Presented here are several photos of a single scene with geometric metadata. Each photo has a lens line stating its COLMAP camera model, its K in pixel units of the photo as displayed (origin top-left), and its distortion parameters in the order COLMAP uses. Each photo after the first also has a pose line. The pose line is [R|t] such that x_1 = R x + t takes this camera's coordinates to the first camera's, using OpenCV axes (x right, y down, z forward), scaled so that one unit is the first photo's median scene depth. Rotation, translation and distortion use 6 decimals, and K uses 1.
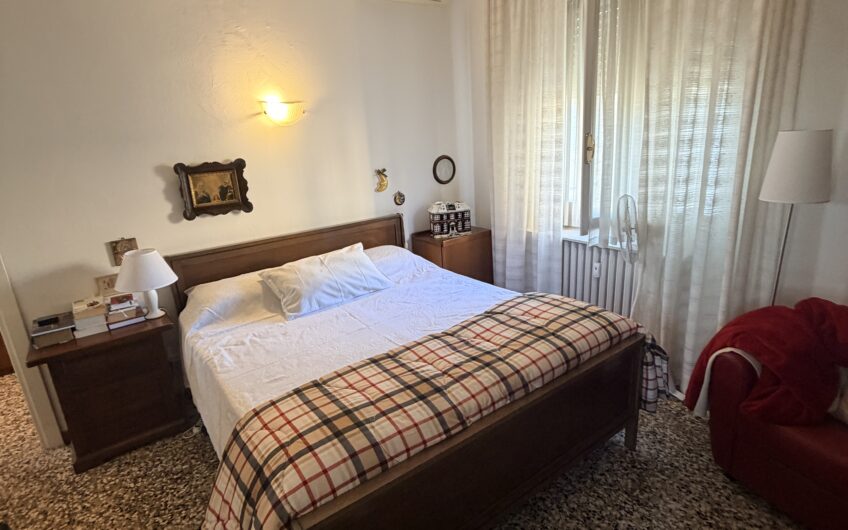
lens RADIAL K [[449.6, 0, 424.0], [0, 449.6, 265.0], [0, 0, 1]] dist [0.001281, 0.000126]
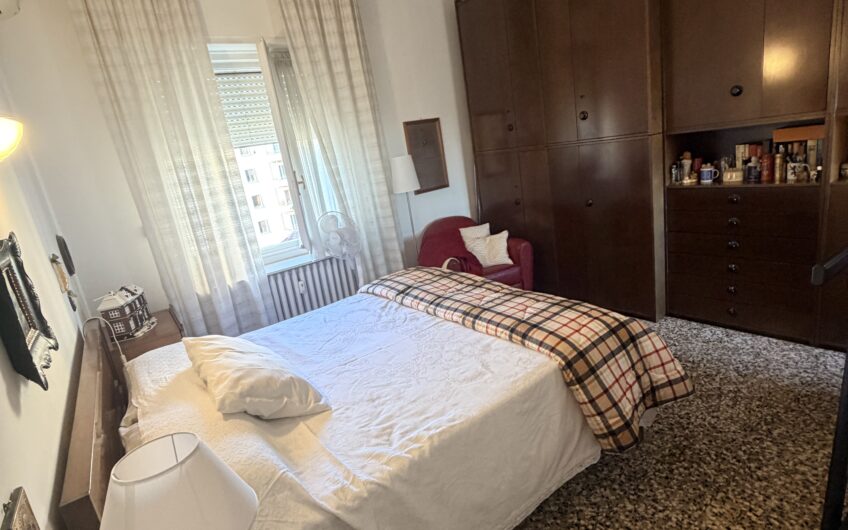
lens RADIAL K [[449.6, 0, 424.0], [0, 449.6, 265.0], [0, 0, 1]] dist [0.001281, 0.000126]
pose [[0.009363, -0.193738, 0.981009, -1.054622], [0.426982, 0.887892, 0.171273, -0.146549], [-0.904211, 0.417270, 0.091037, 0.797092]]
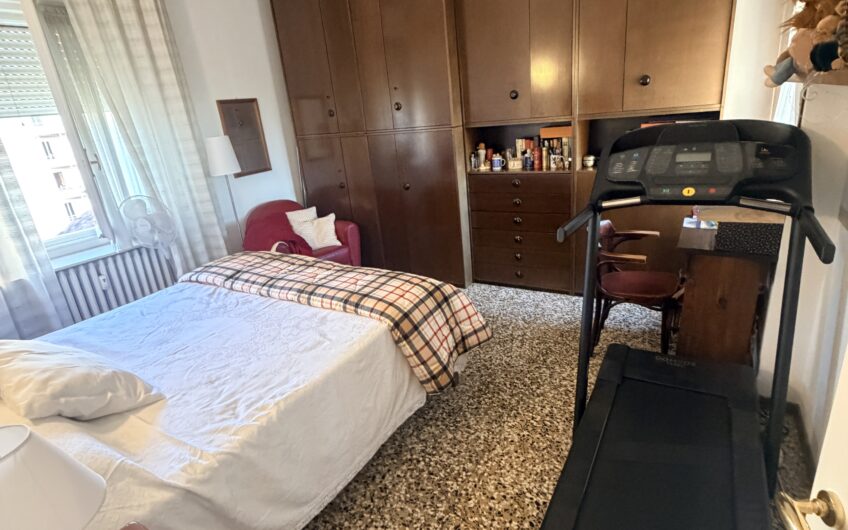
lens RADIAL K [[449.6, 0, 424.0], [0, 449.6, 265.0], [0, 0, 1]] dist [0.001281, 0.000126]
pose [[-0.365103, -0.212449, 0.906402, -1.134440], [0.378312, 0.855744, 0.352961, -0.152398], [-0.850635, 0.471770, -0.232063, 0.818825]]
